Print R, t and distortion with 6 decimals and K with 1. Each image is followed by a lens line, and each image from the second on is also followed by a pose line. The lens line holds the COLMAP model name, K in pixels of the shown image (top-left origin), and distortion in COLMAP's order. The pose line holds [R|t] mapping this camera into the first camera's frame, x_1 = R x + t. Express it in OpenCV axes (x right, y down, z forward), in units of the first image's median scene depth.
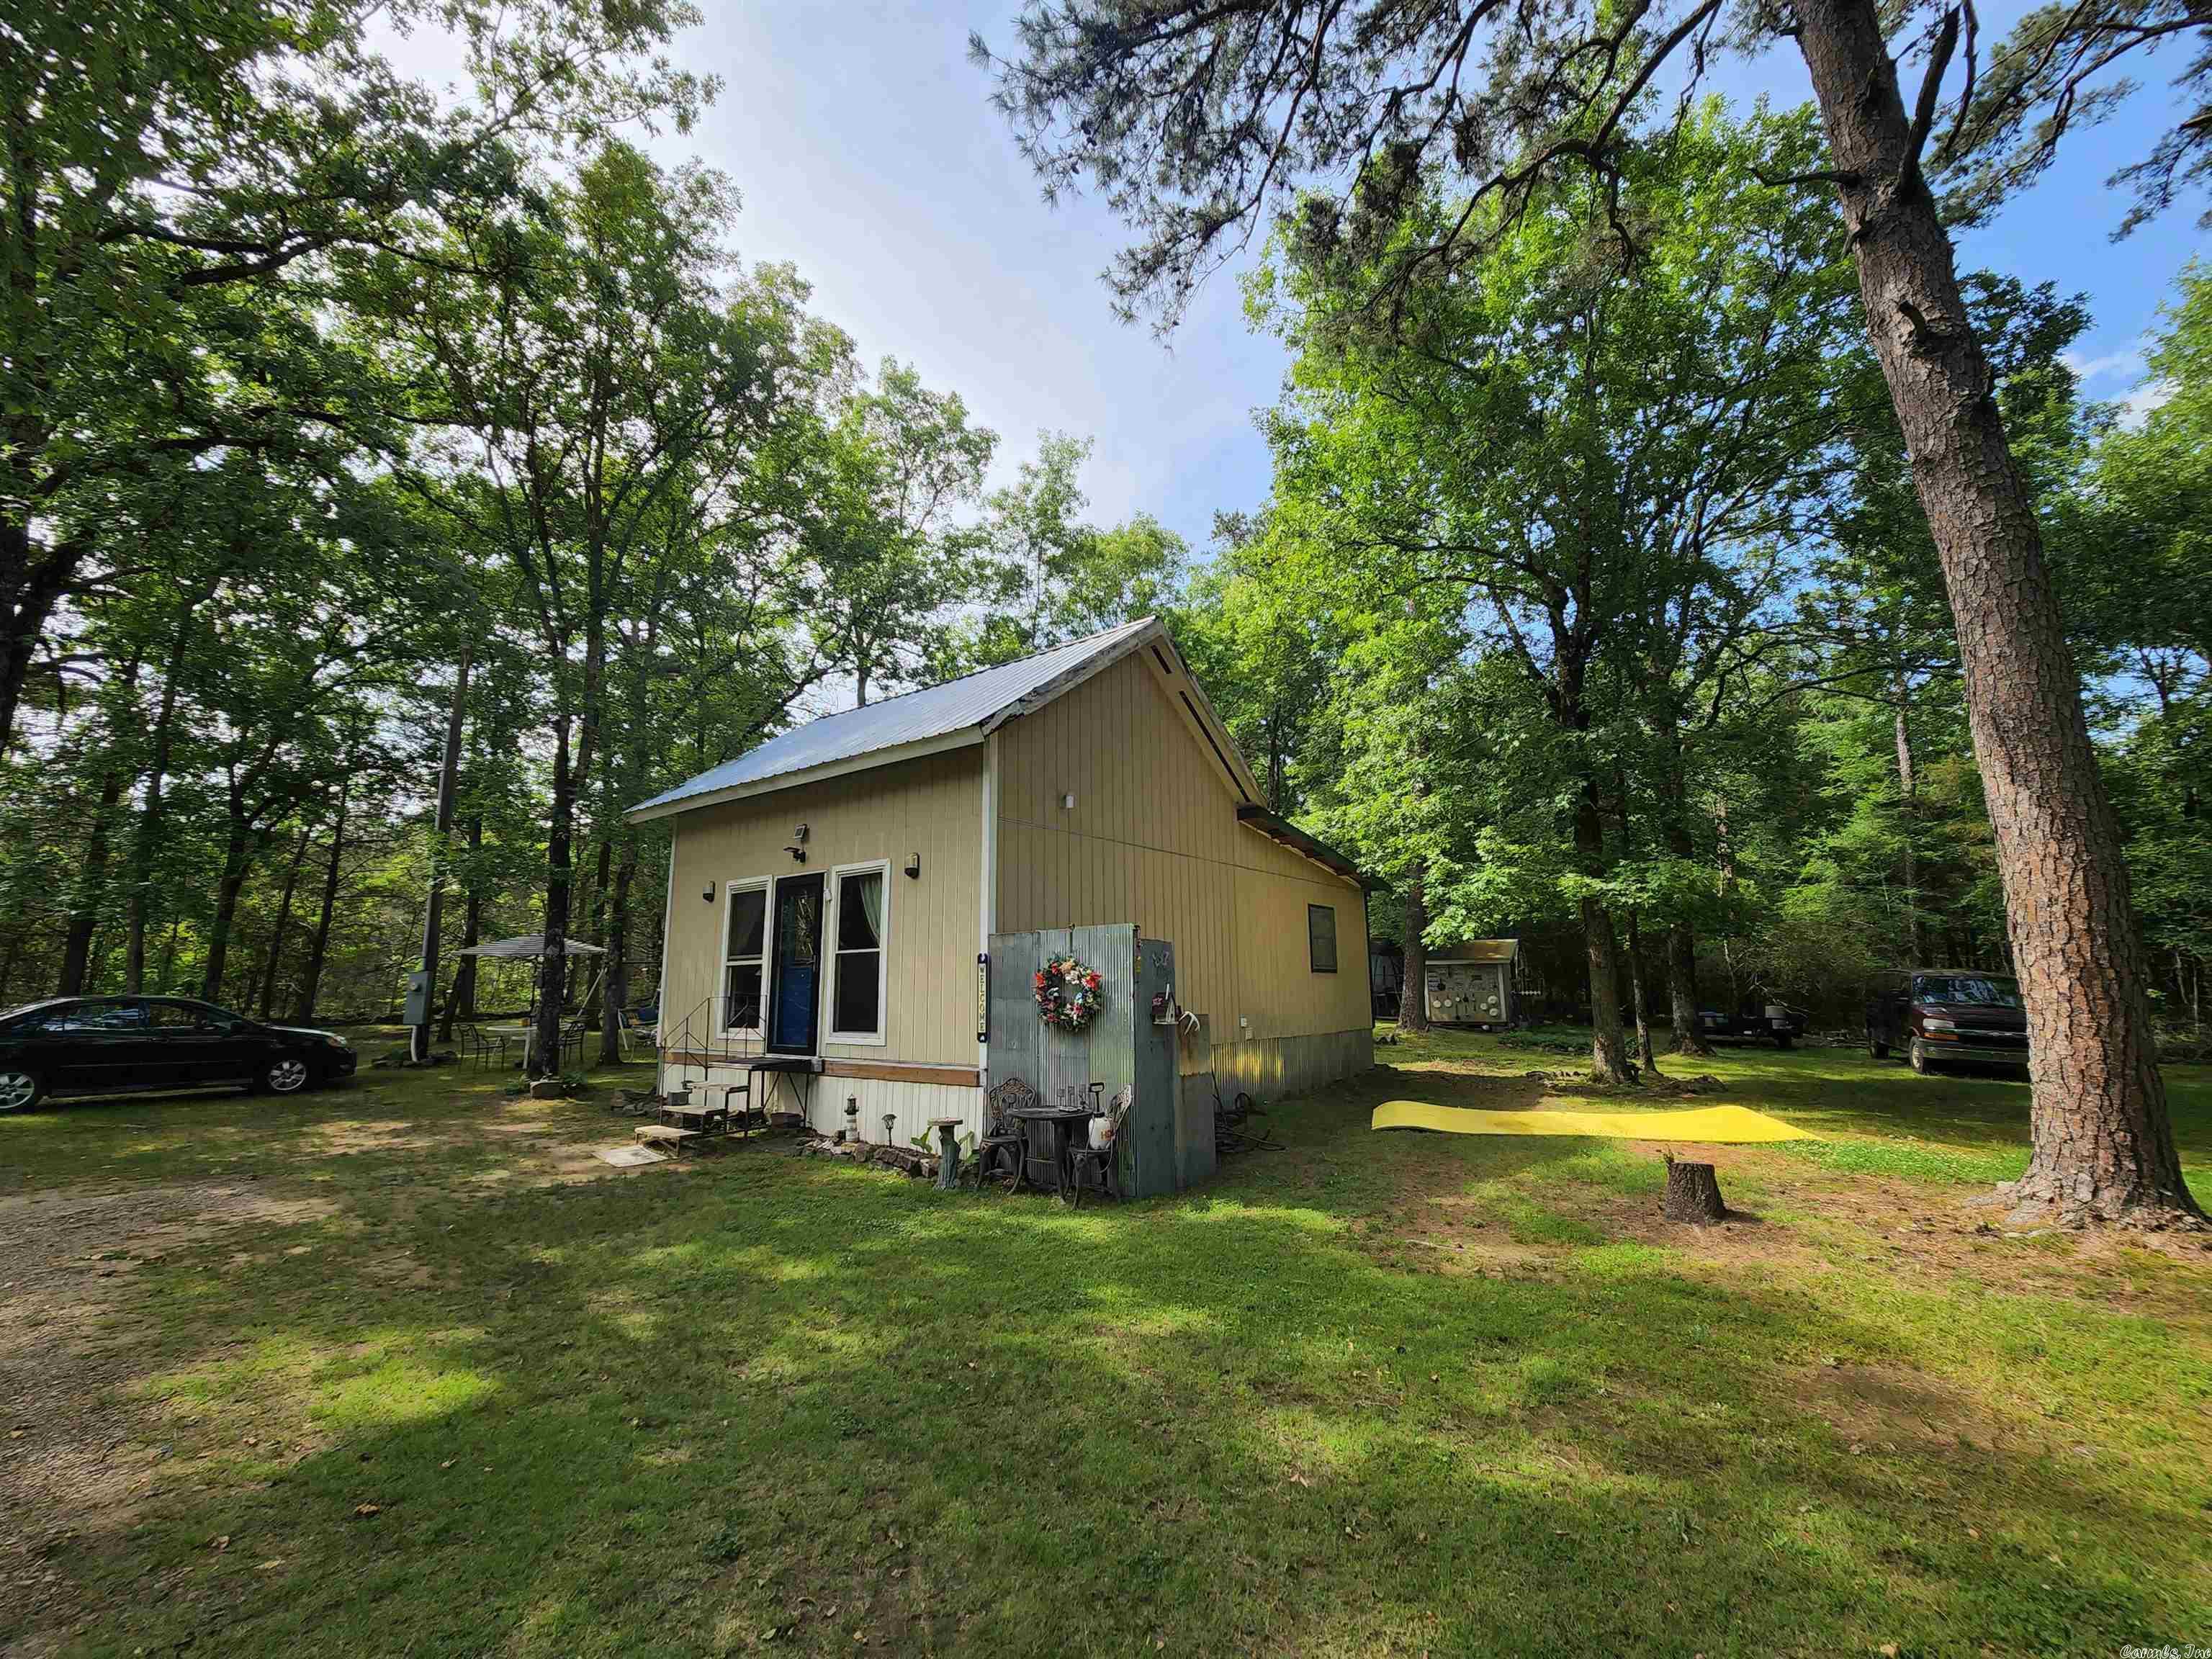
lens RADIAL K [[913.8, 0, 1108.3], [0, 913.8, 815.0], [0, 0, 1]] dist [-0.001770, 0.000727]
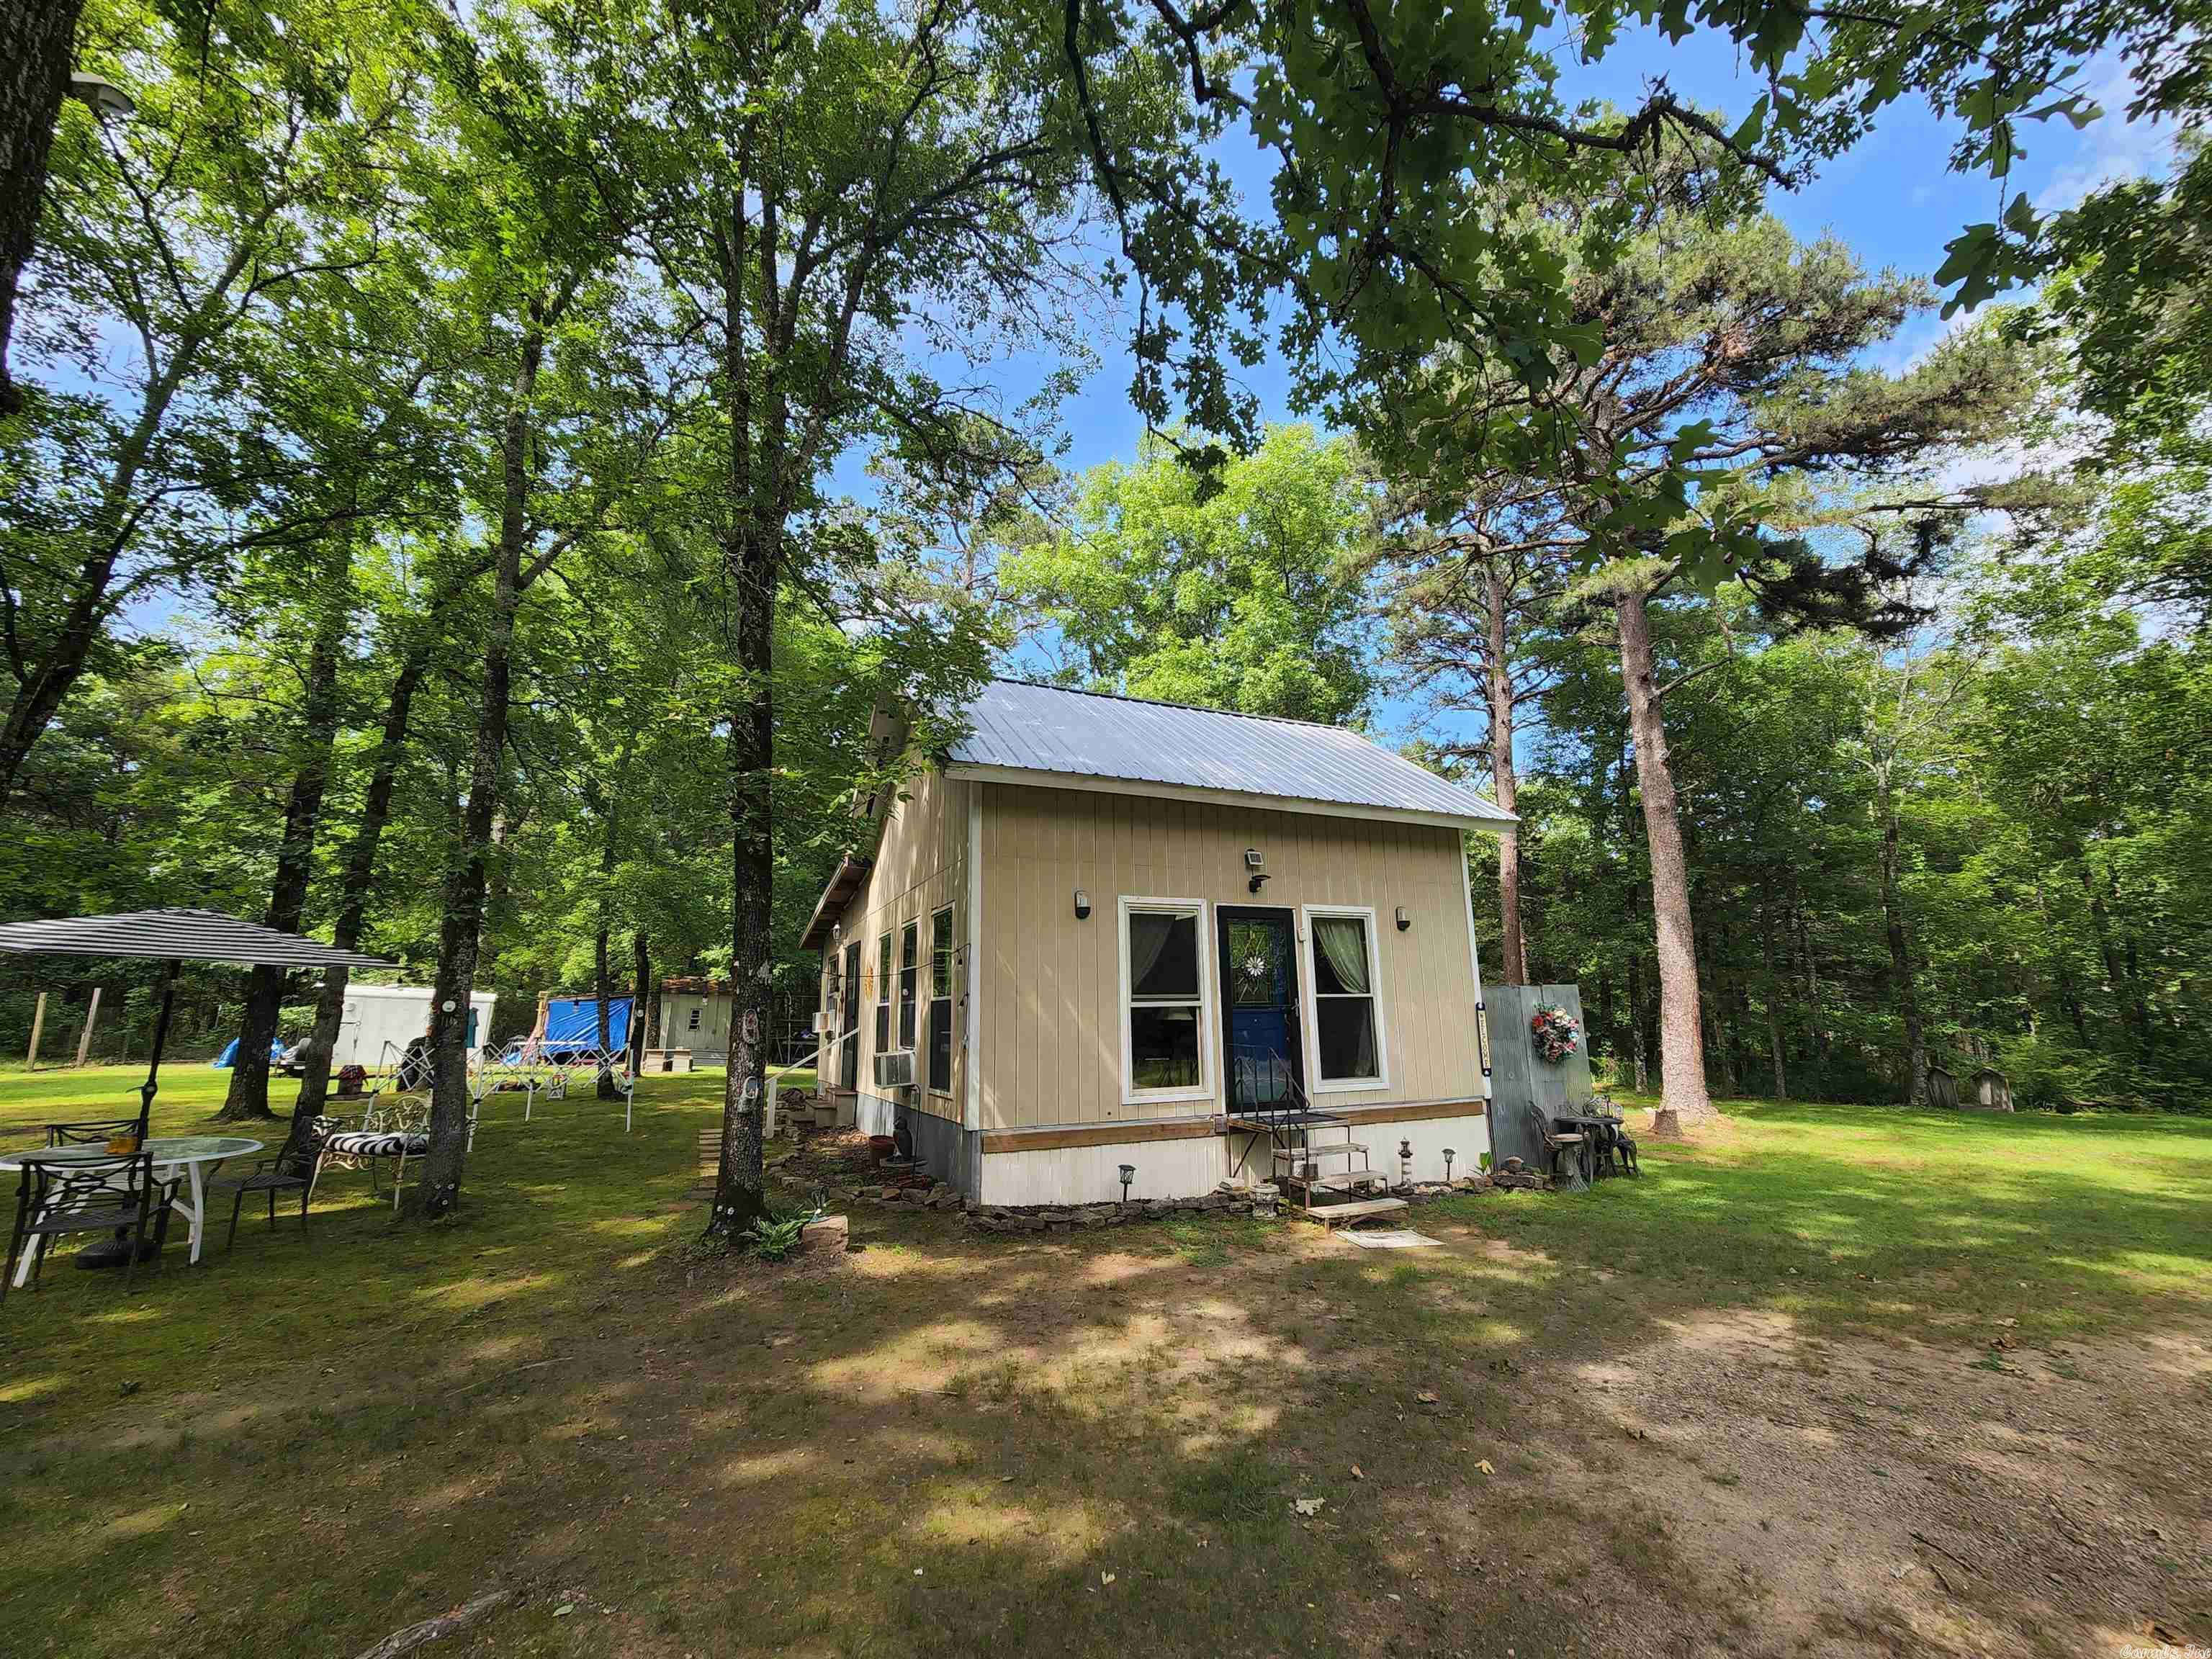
lens RADIAL K [[913.8, 0, 1103.4], [0, 913.8, 825.2], [0, 0, 1]] dist [-0.001770, 0.000727]
pose [[0.467620, 0.183934, 0.864581, -1.277317], [-0.156099, 0.979922, -0.124044, 0.131744], [-0.870037, -0.076955, 0.486942, 0.757785]]
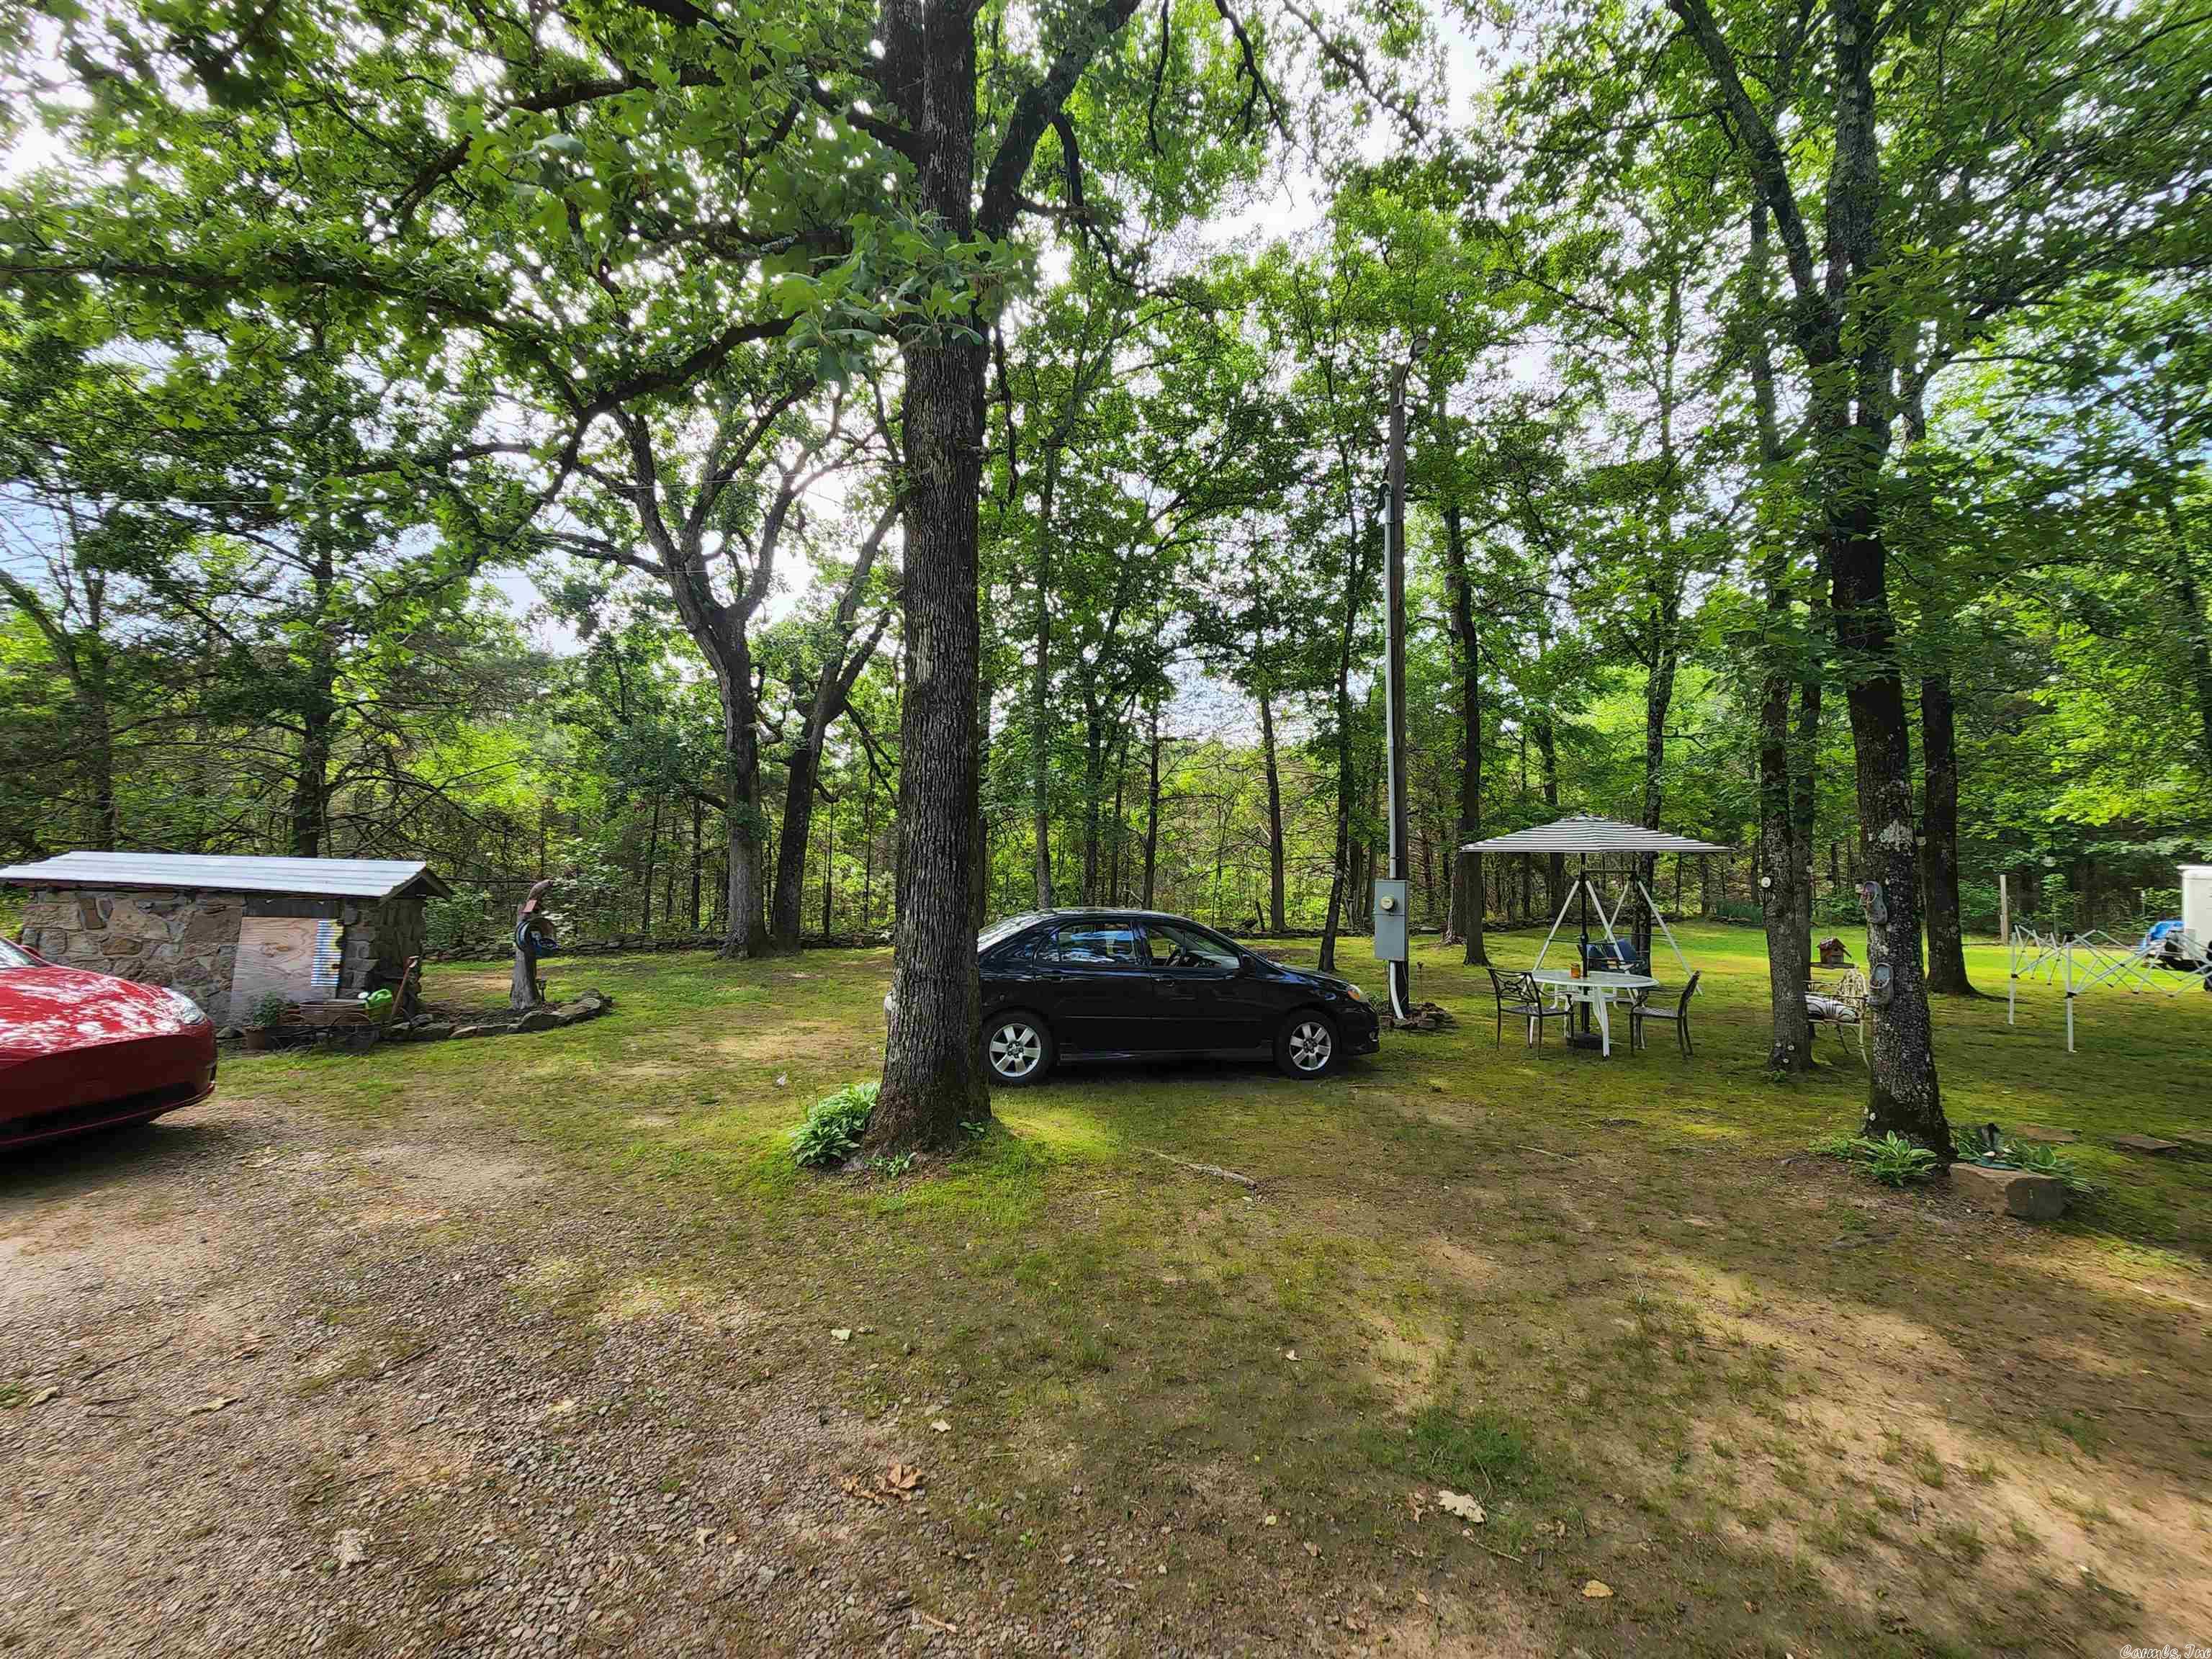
lens RADIAL K [[913.8, 0, 1114.5], [0, 913.8, 818.0], [0, 0, 1]] dist [-0.001770, 0.000727]
pose [[0.794315, -0.030268, -0.606752, -0.830618], [0.087868, 0.993980, 0.065446, 0.108143], [0.601118, -0.105299, 0.792192, 0.599847]]
